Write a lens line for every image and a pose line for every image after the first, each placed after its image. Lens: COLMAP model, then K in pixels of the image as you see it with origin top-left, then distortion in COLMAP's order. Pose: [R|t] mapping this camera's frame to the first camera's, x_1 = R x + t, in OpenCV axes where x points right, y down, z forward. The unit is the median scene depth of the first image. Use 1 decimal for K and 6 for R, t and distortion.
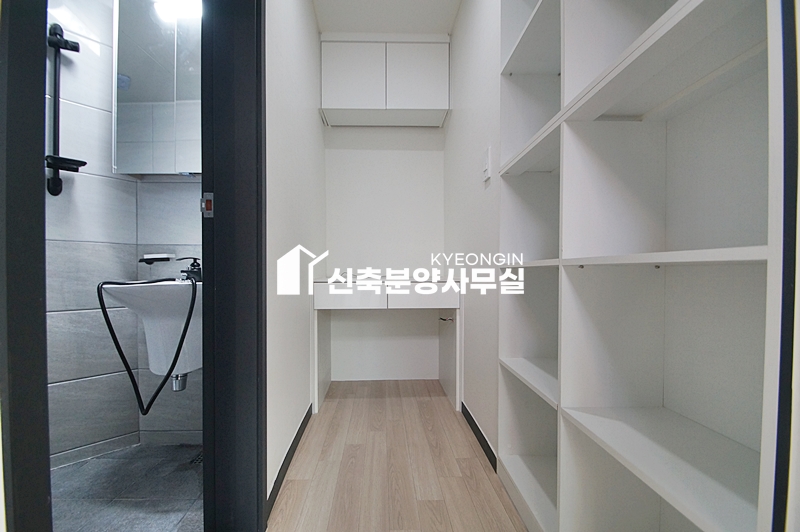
lens RADIAL K [[354.1, 0, 392.1], [0, 354.1, 278.0], [0, 0, 1]] dist [0.016455, -0.020327]
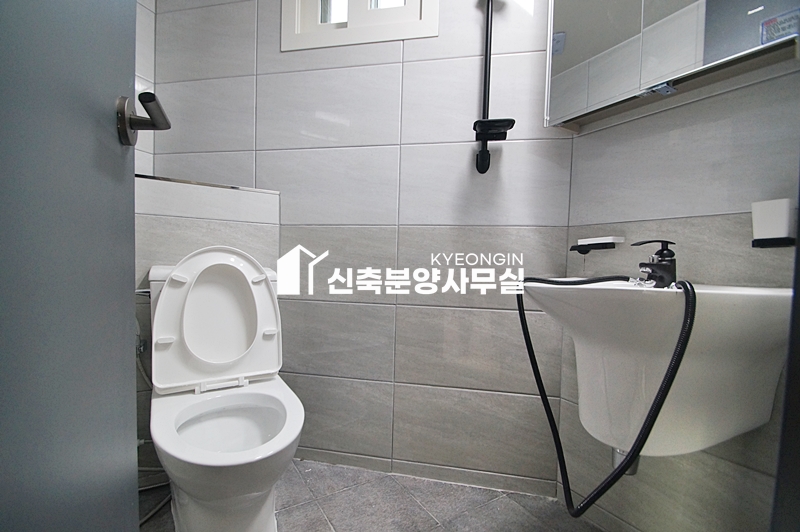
lens RADIAL K [[354.1, 0, 392.1], [0, 354.1, 278.0], [0, 0, 1]] dist [0.016455, -0.020327]
pose [[0.492191, 0.050101, -0.869044, -0.280411], [-0.036100, 0.998658, 0.037127, -0.004014], [0.869738, 0.013098, 0.493339, 0.357579]]
